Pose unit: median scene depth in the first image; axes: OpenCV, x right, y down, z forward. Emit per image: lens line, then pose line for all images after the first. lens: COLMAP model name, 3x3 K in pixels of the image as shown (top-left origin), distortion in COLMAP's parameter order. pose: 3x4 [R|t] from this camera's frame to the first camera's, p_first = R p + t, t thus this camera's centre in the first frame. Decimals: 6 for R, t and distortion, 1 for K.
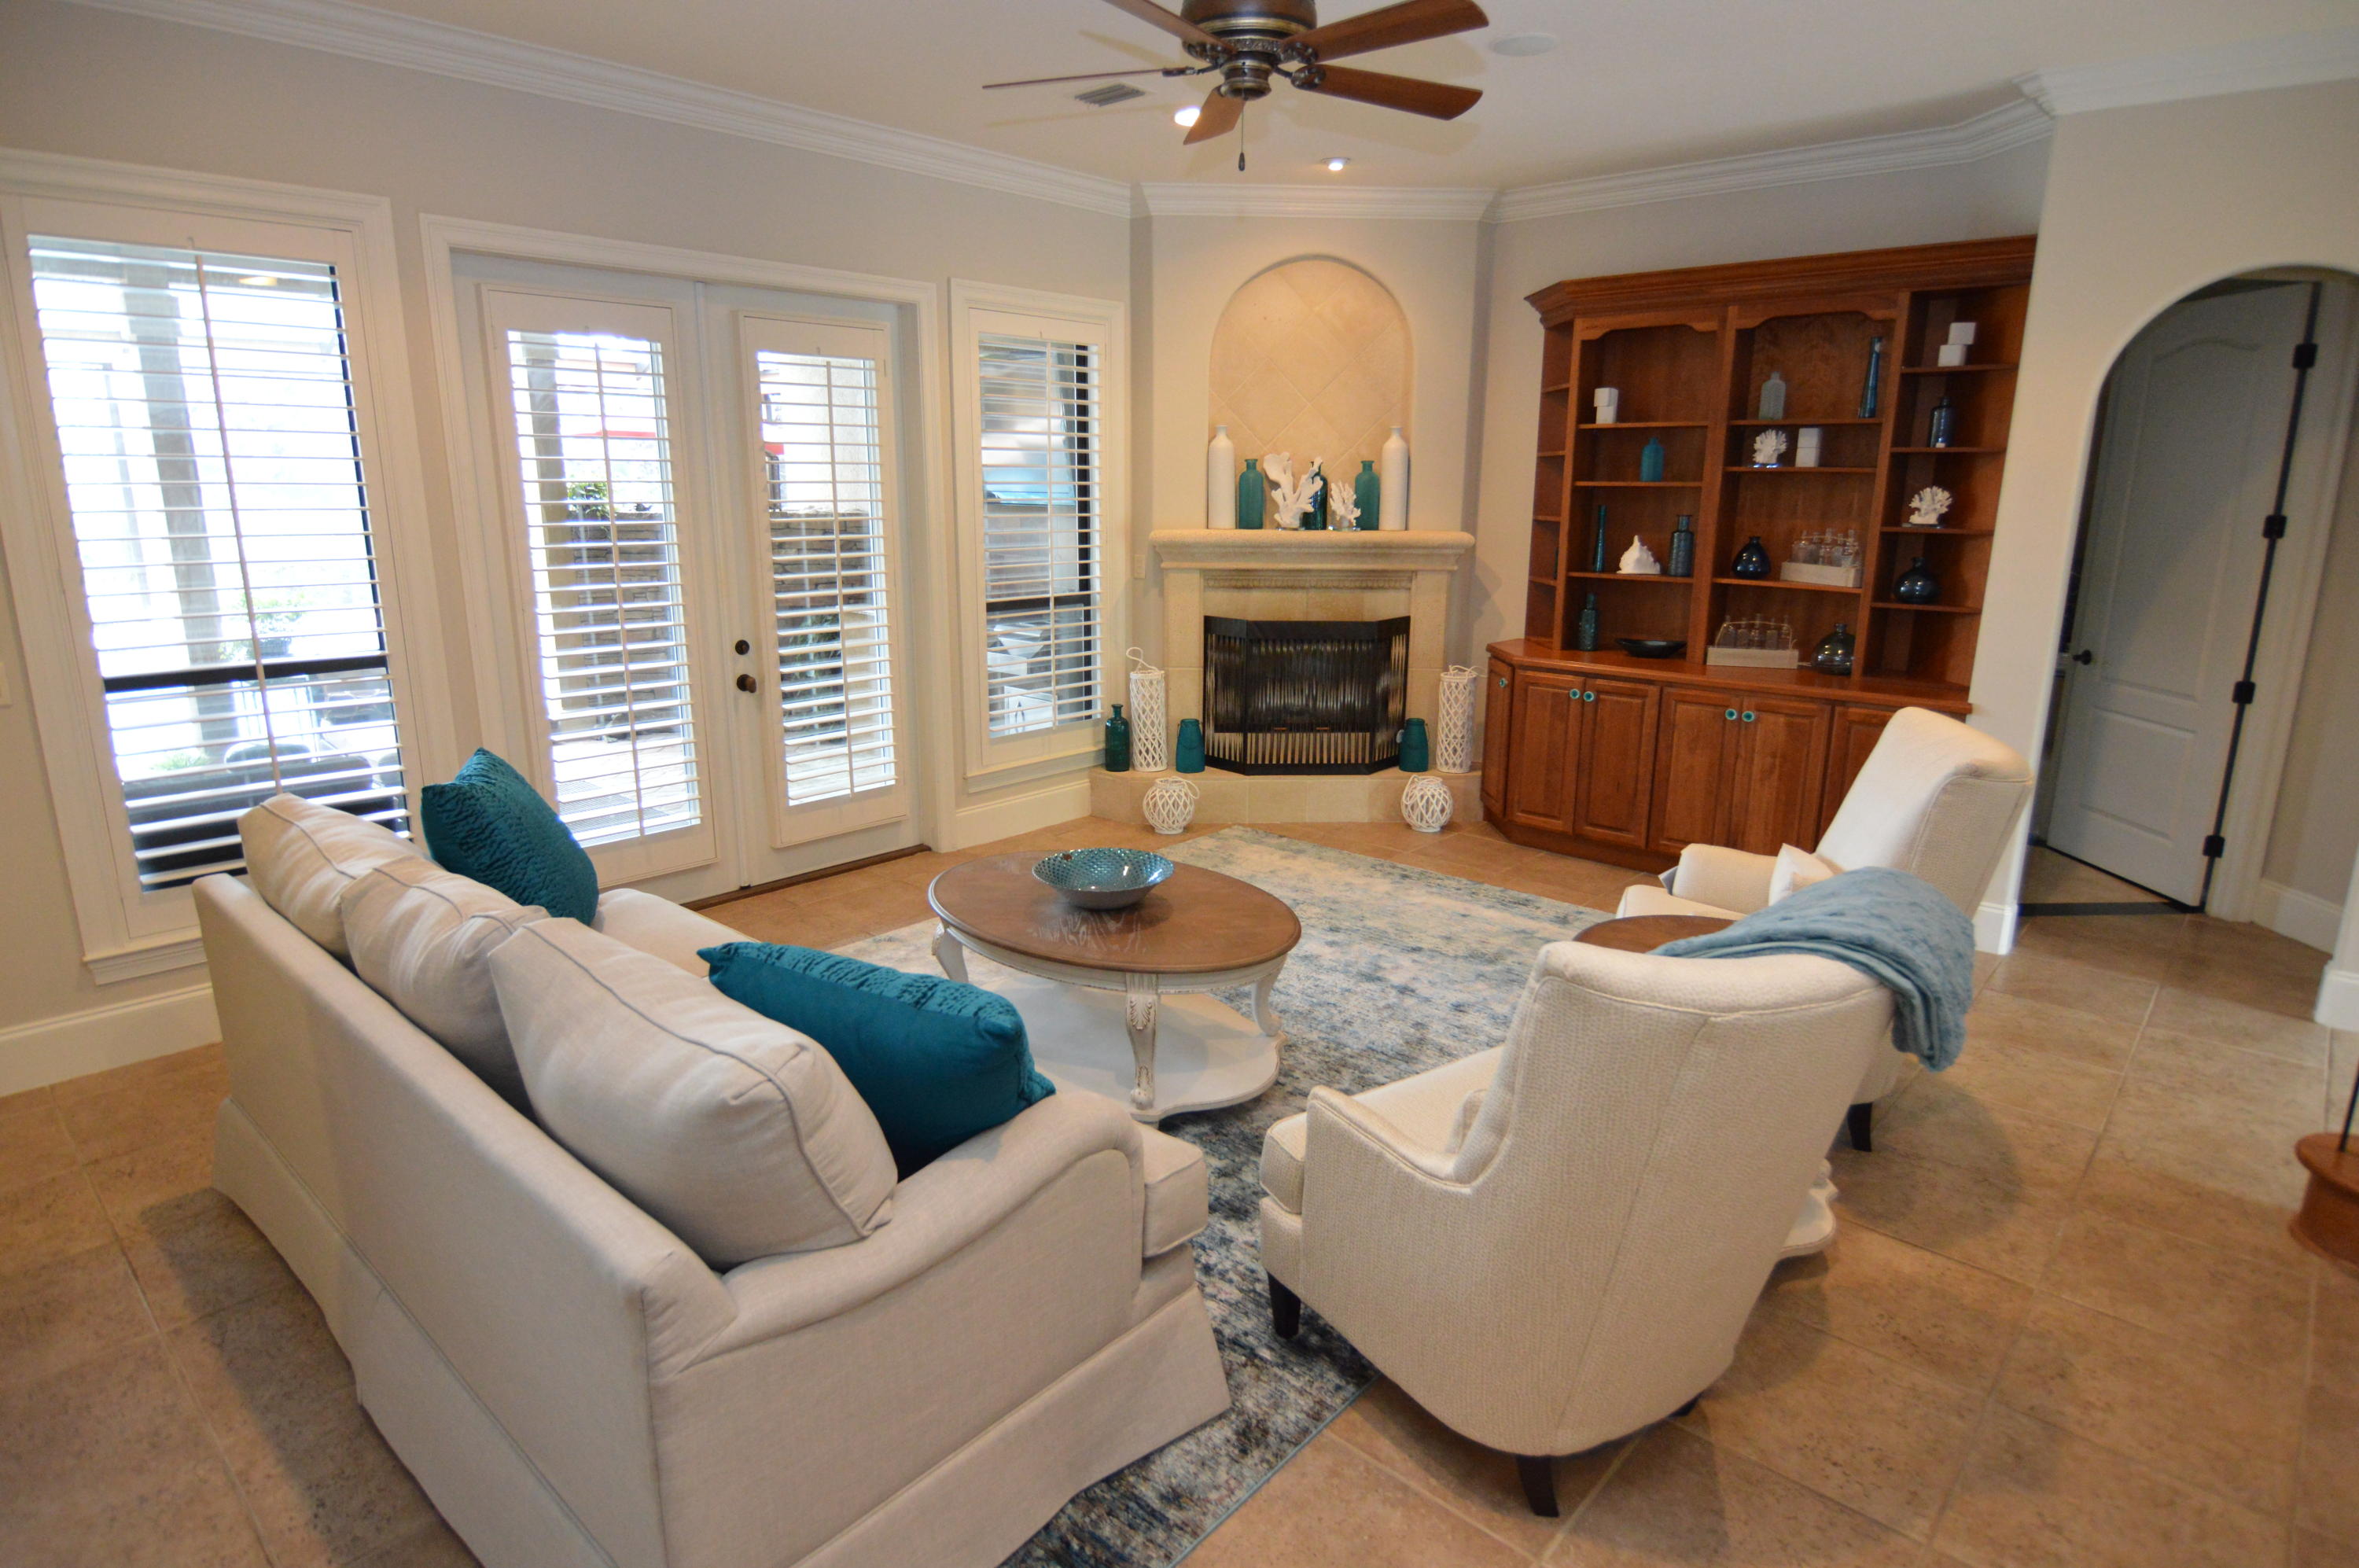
lens RADIAL K [[1266.6, 0, 1197.2], [0, 1266.6, 785.1], [0, 0, 1]] dist [-0.005390, -0.007077]
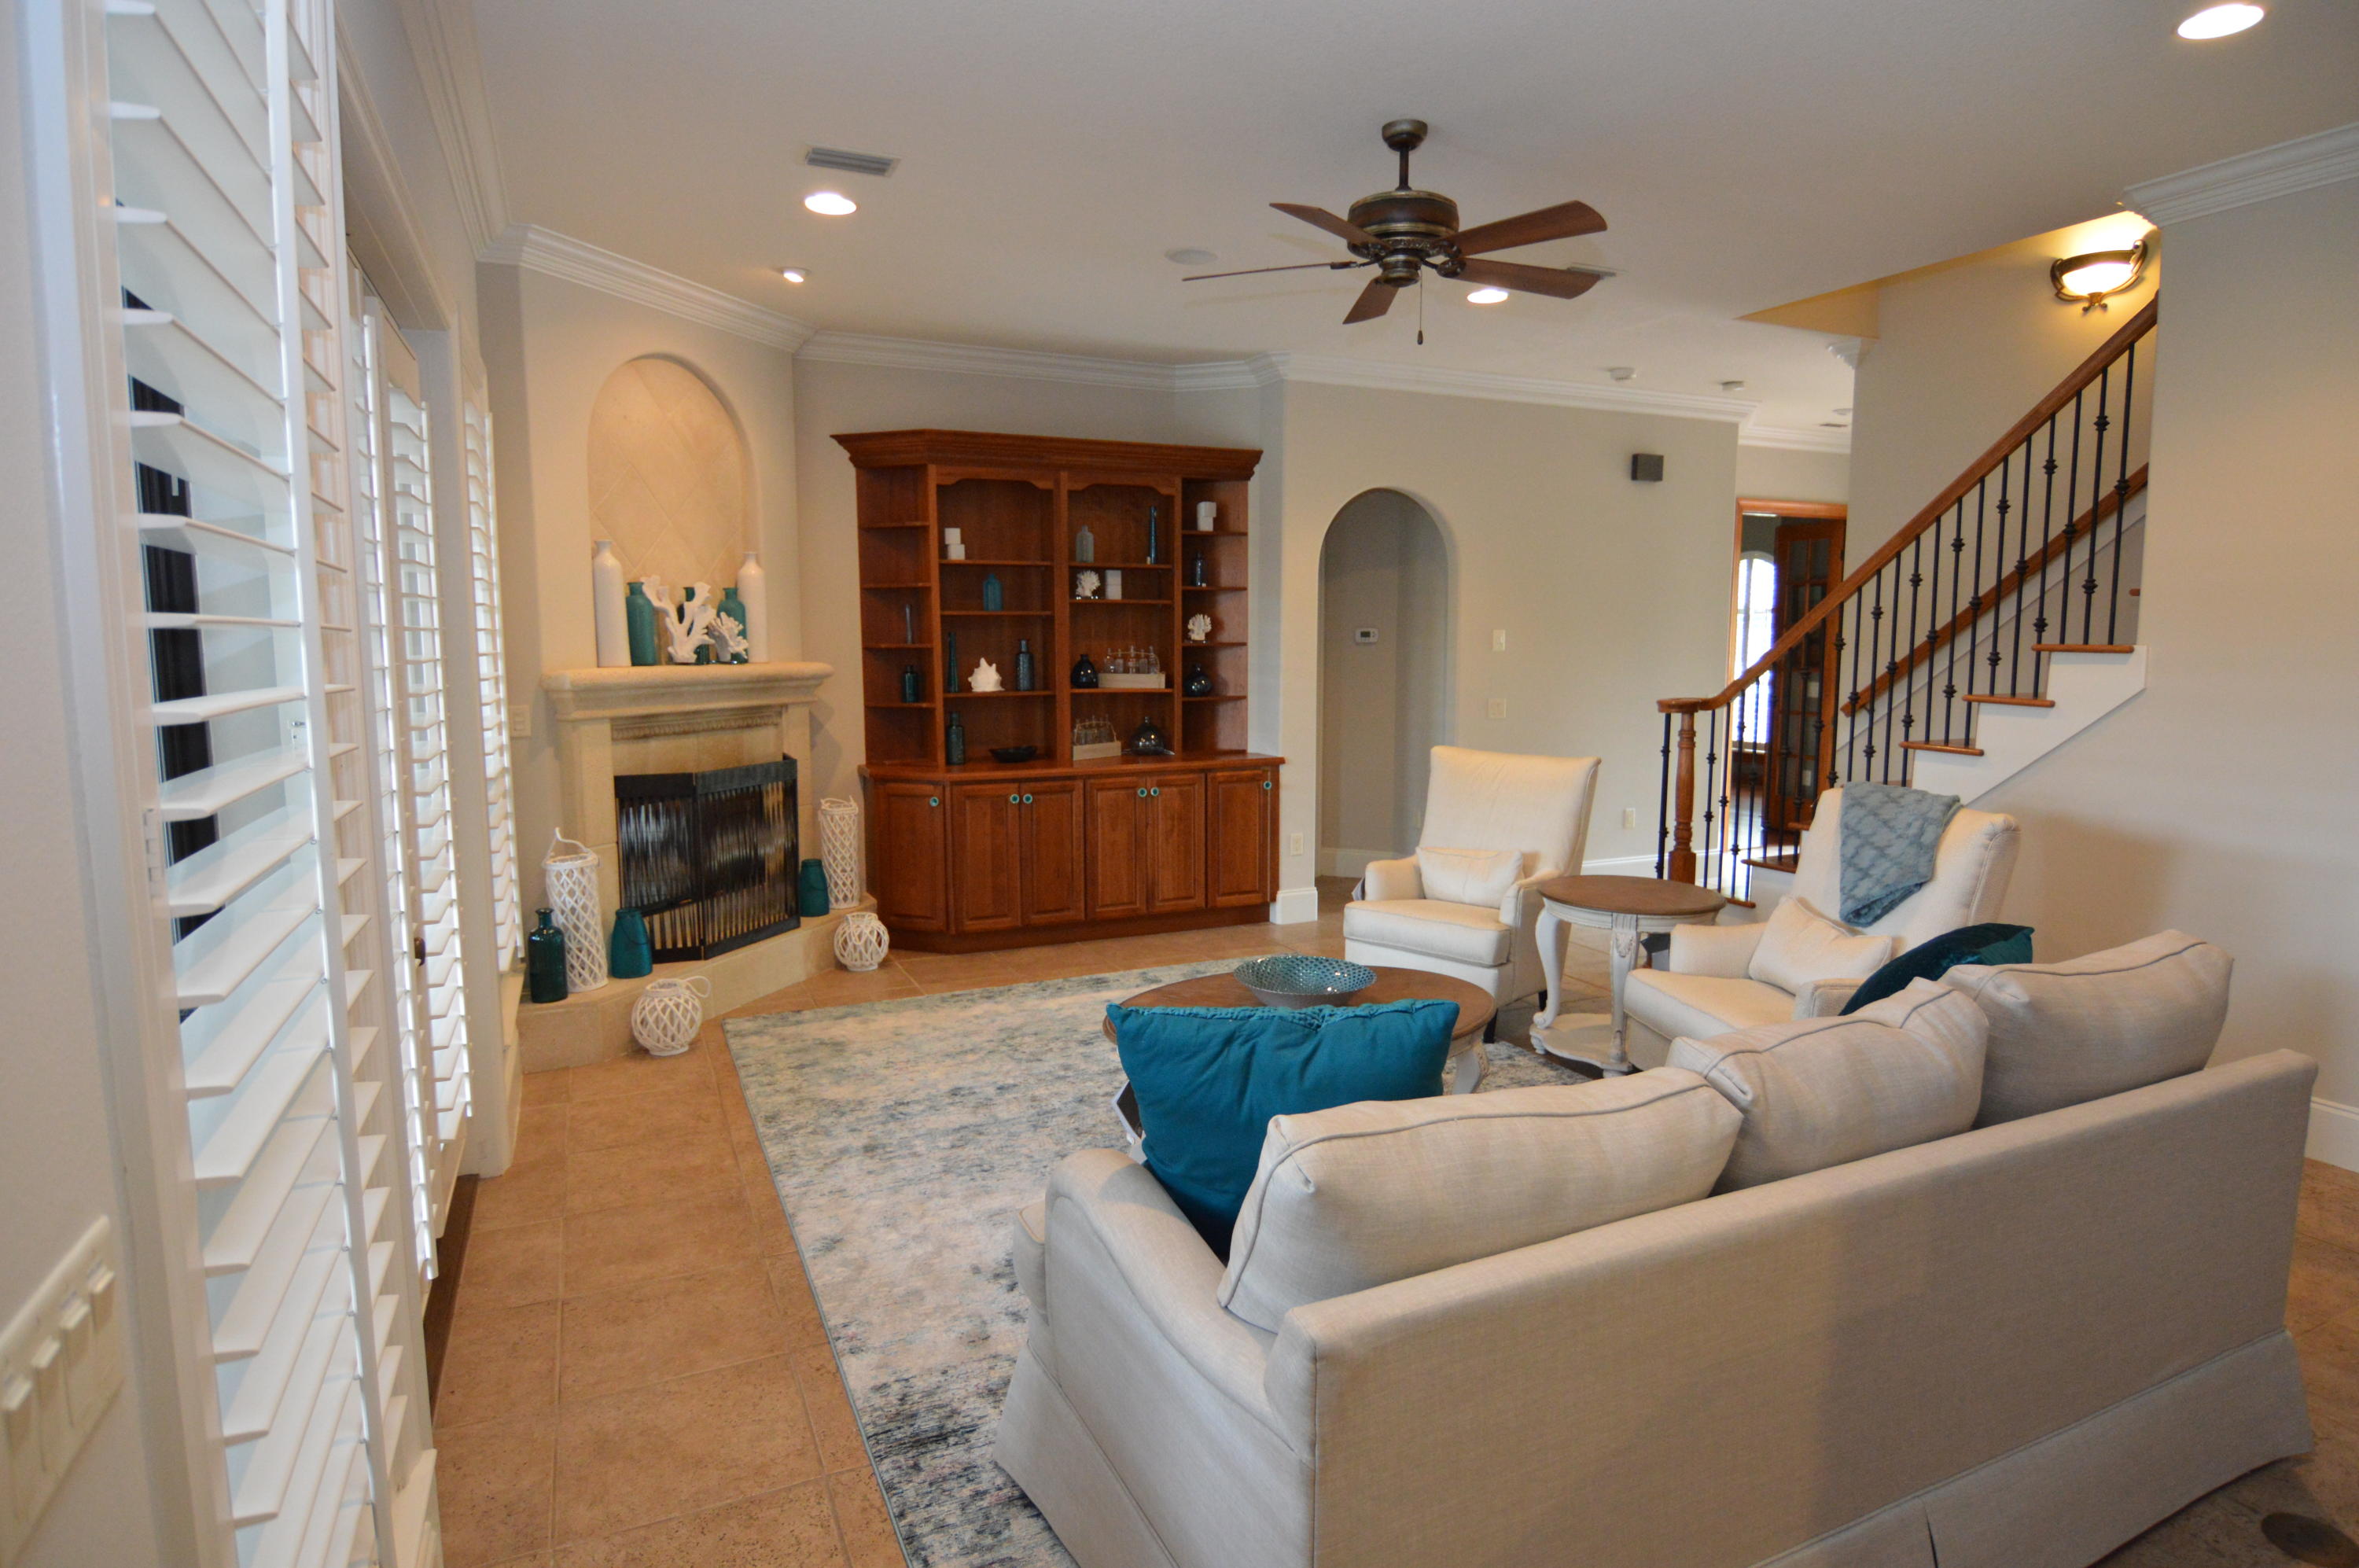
lens RADIAL K [[1266.6, 0, 1174.4], [0, 1266.6, 783.5], [0, 0, 1]] dist [-0.005390, -0.007077]
pose [[0.394413, -0.114779, 0.911737, -0.635644], [0.220702, 0.974960, 0.027263, -0.082308], [-0.892036, 0.190470, 0.409869, 0.410995]]
